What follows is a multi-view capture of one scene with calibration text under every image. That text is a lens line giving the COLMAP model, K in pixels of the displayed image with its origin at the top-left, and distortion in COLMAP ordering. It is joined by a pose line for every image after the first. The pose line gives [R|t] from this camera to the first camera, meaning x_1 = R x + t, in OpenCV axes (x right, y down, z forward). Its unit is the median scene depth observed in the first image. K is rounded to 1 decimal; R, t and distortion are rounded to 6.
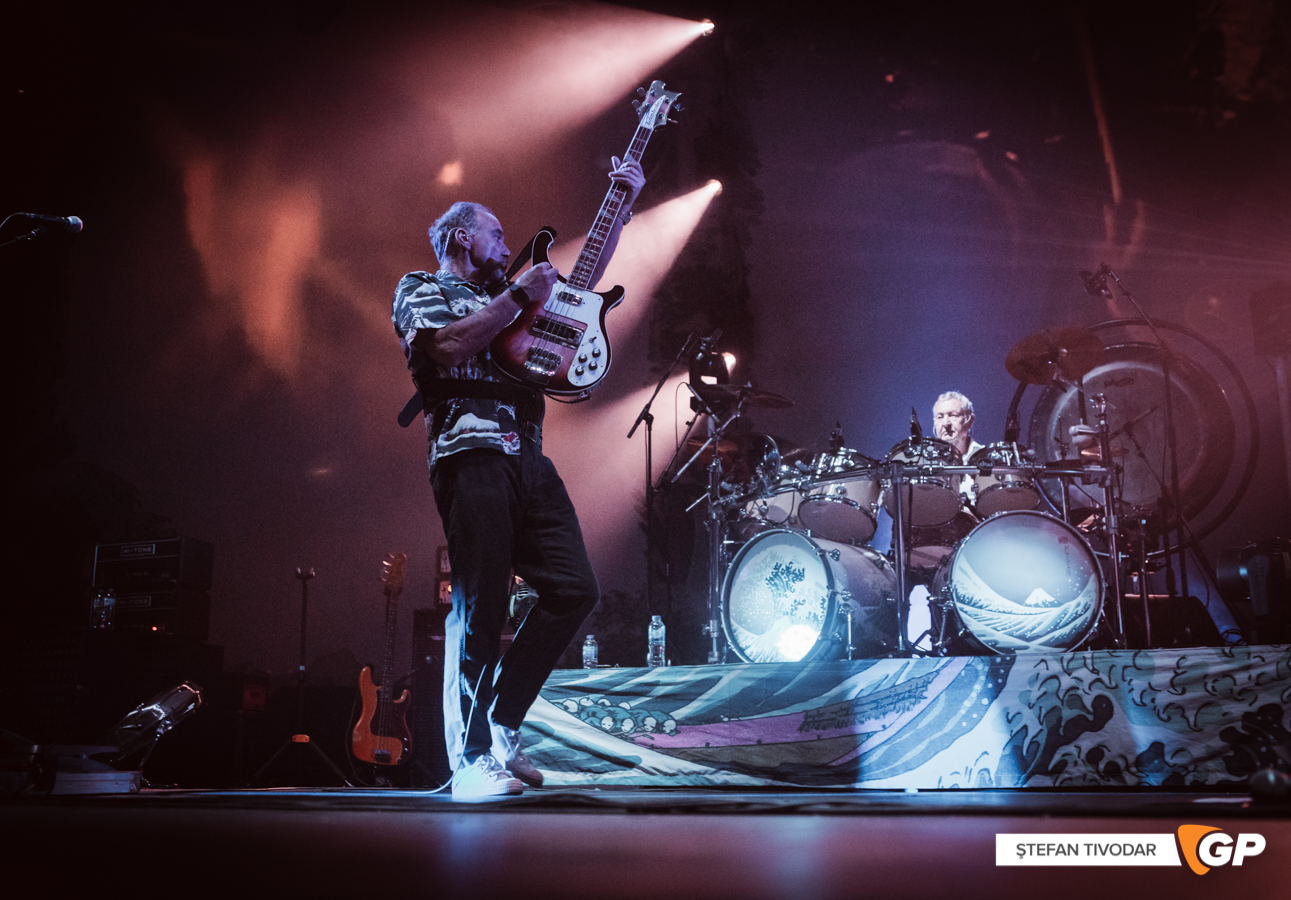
lens RADIAL K [[1434.6, 0, 666.5], [0, 1434.6, 413.3], [0, 0, 1]] dist [-0.006789, 0.000000]
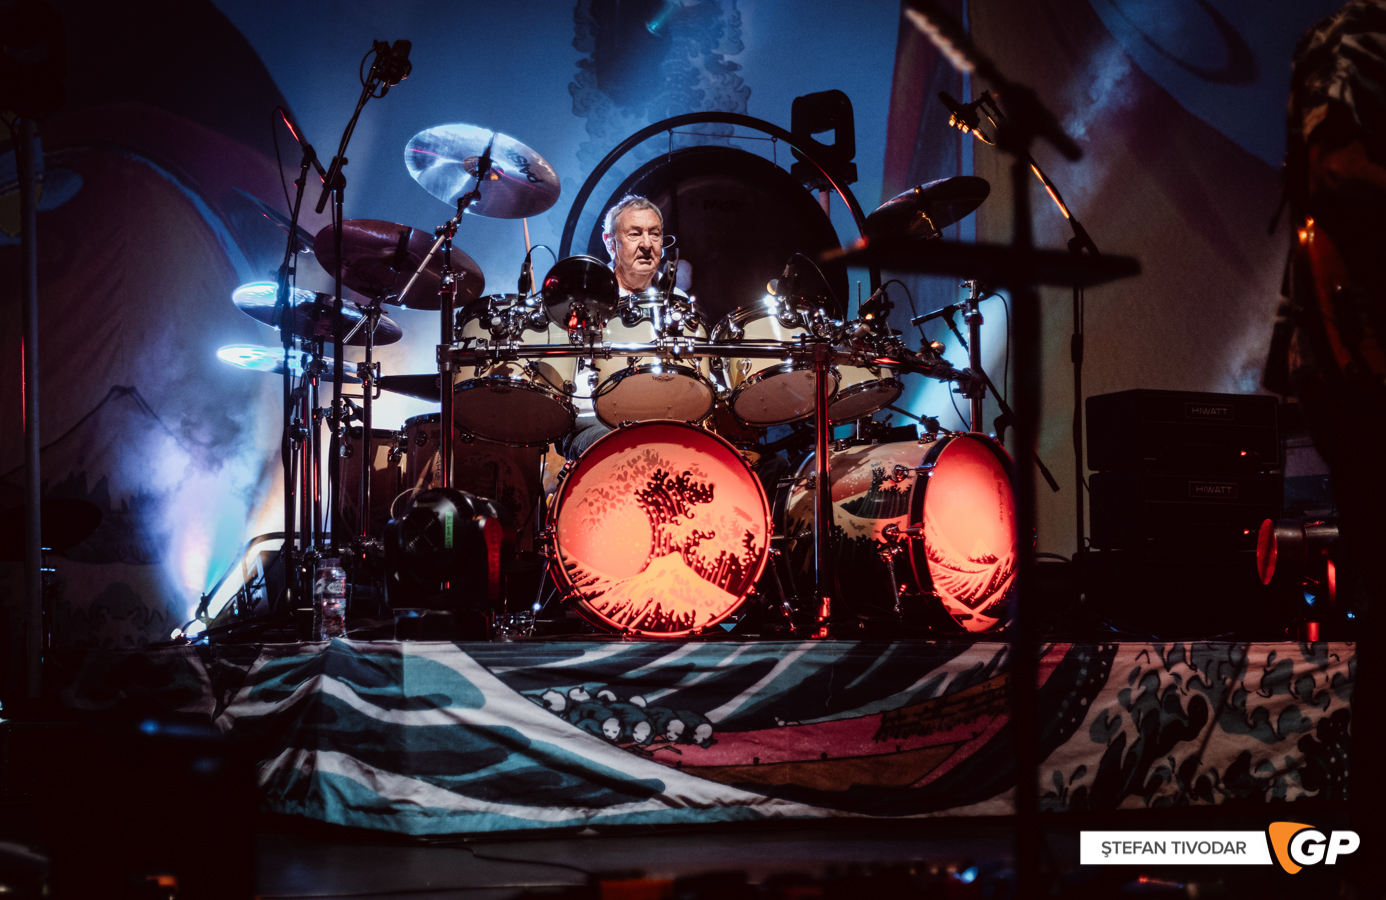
lens RADIAL K [[2551.3, 0, 475.3], [0, 2551.3, 428.5], [0, 0, 1]] dist [0.020347, 0.000000]
pose [[0.649156, 0.064351, 0.757929, -1.028695], [-0.191694, 0.978095, 0.081140, 0.010090], [-0.736105, -0.197963, 0.647272, 0.385081]]
